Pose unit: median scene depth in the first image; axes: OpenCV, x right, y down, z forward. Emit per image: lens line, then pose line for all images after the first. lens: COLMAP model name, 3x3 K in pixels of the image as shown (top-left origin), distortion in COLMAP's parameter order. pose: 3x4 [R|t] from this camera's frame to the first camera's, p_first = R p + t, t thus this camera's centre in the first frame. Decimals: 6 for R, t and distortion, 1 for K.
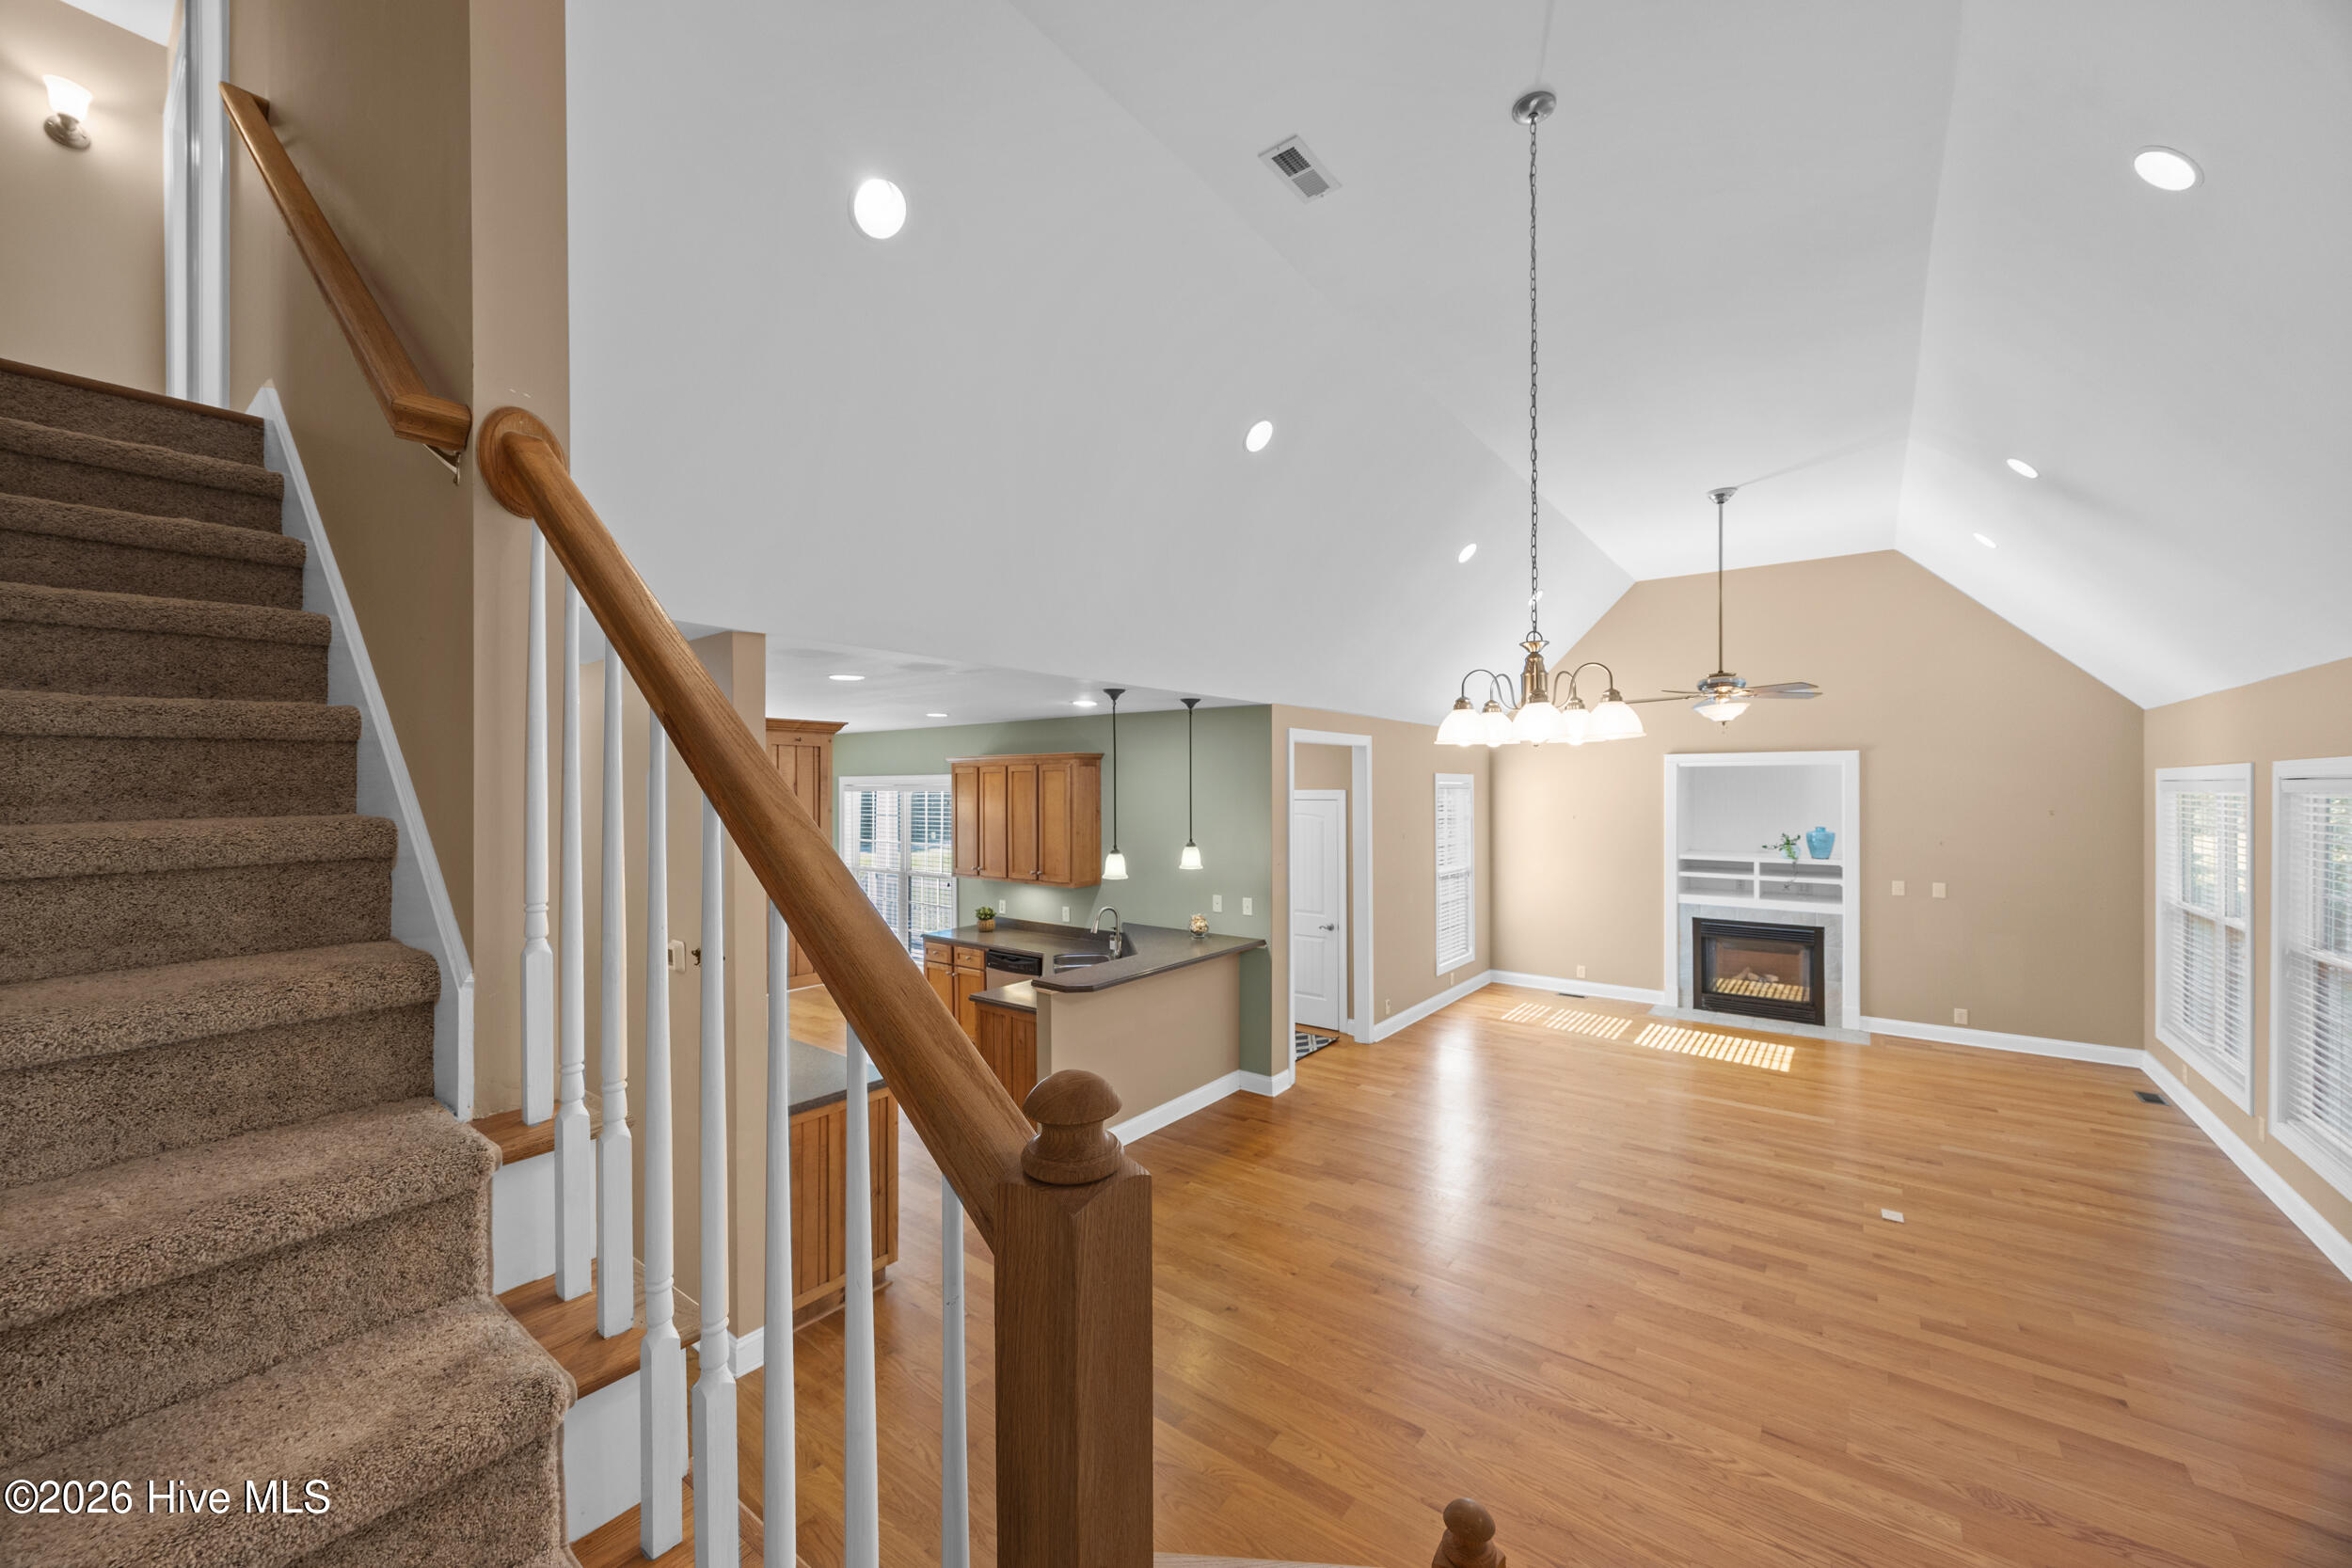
lens RADIAL K [[894.1, 0, 1170.8], [0, 894.1, 789.3], [0, 0, 1]] dist [-0.001617, -0.000647]
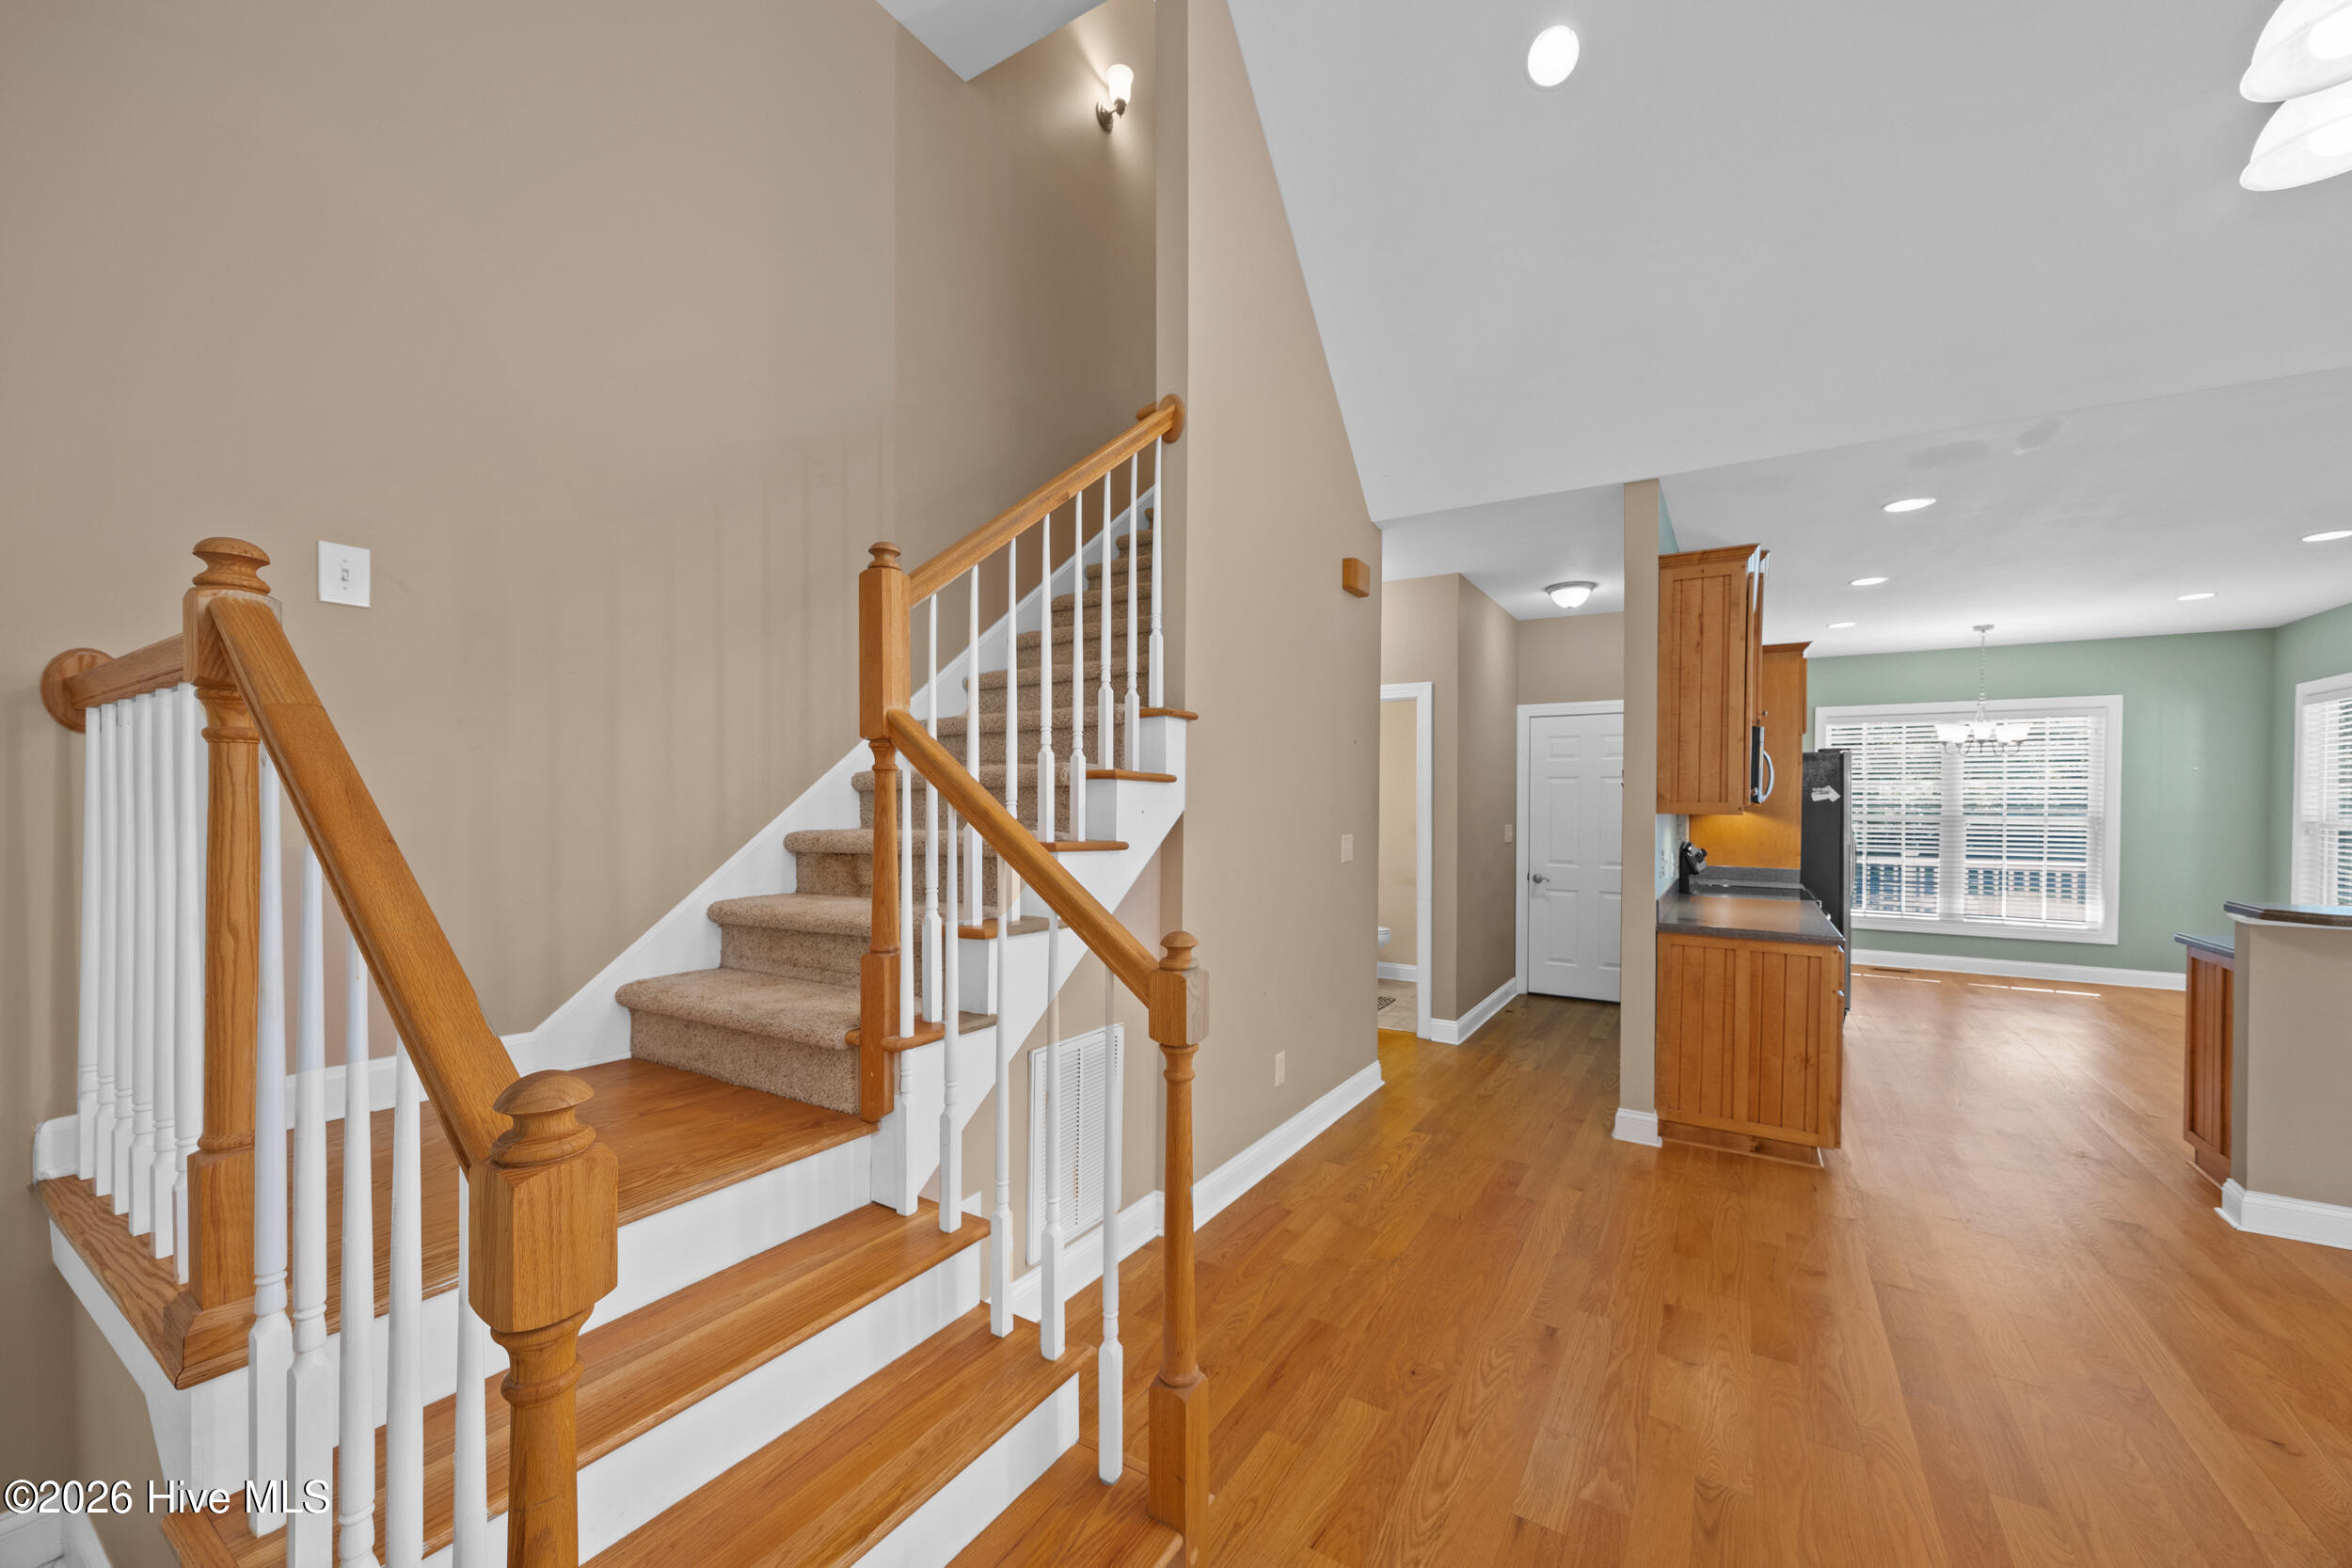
lens RADIAL K [[894.1, 0, 1169.5], [0, 894.1, 805.9], [0, 0, 1]] dist [-0.001617, -0.000647]
pose [[0.095212, 0.013344, -0.995368, 0.260875], [-0.012998, 0.999842, 0.012160, 0.100023], [0.995372, 0.011780, 0.095370, 0.142719]]
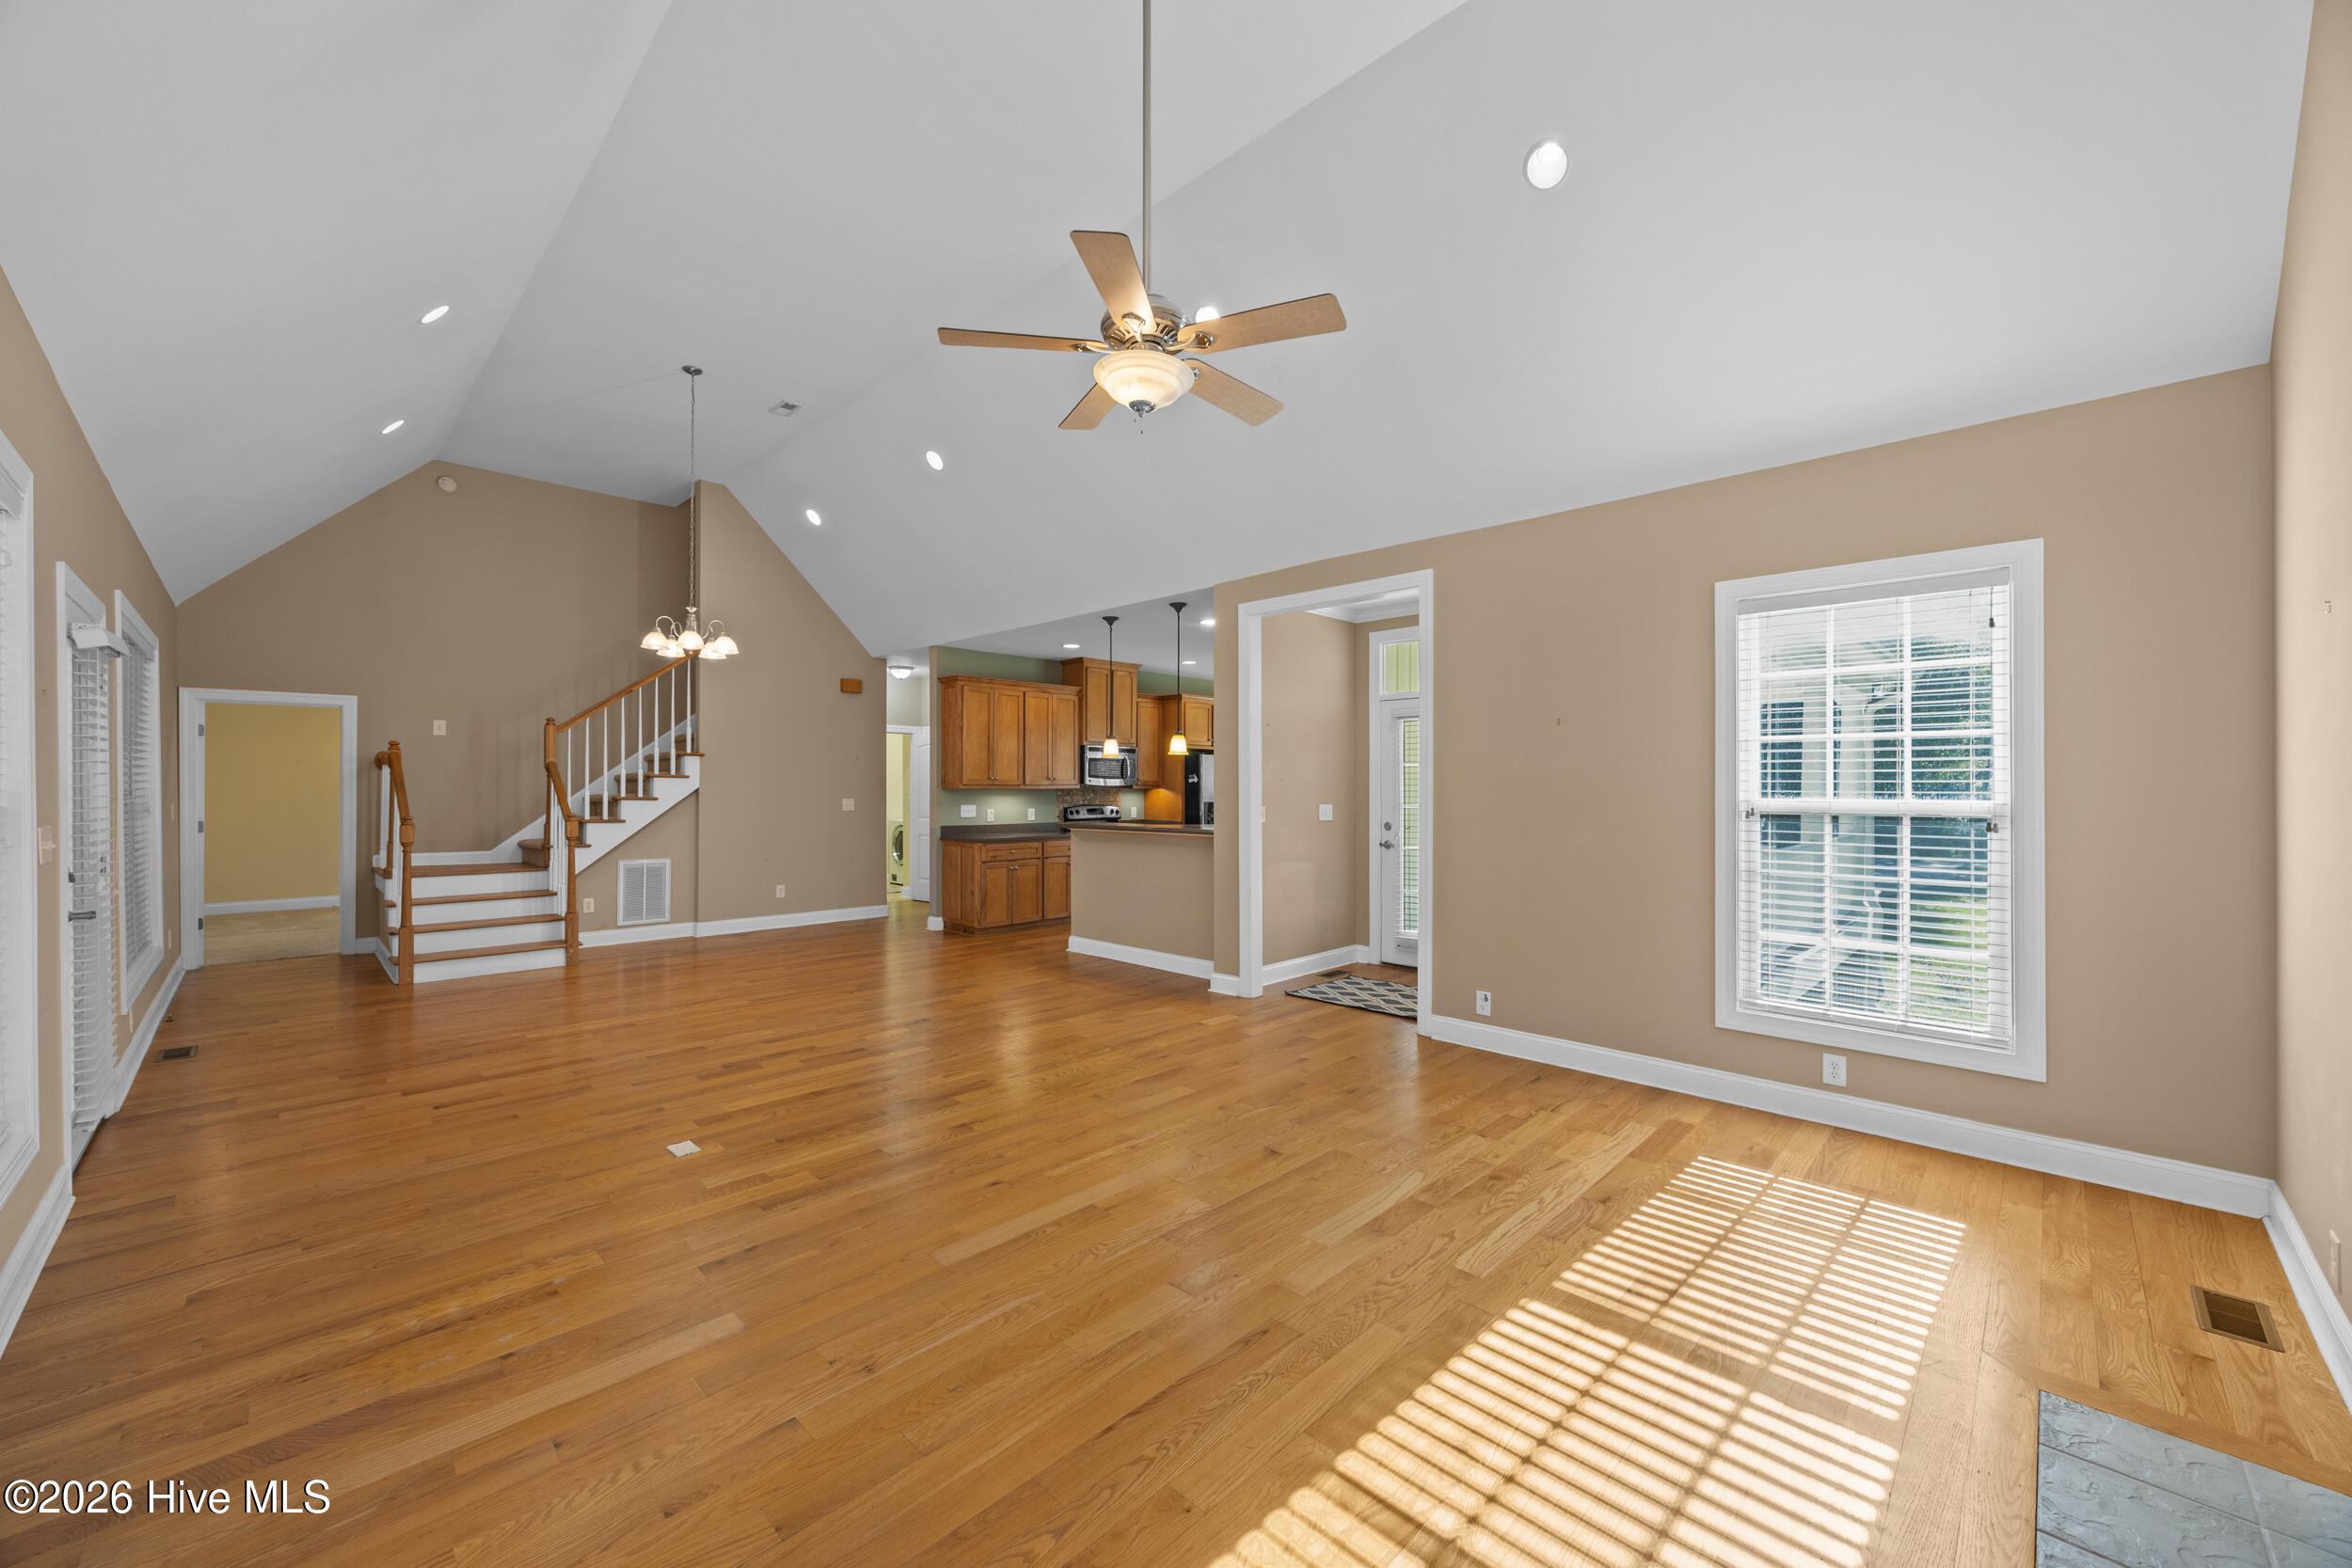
lens RADIAL K [[894.1, 0, 1170.9], [0, 894.1, 780.5], [0, 0, 1]] dist [-0.001617, -0.000647]
pose [[-0.121516, -0.003265, -0.992584, 0.901549], [-0.003910, 0.999988, -0.002811, 0.098796], [0.992582, 0.003539, -0.121527, 0.895479]]
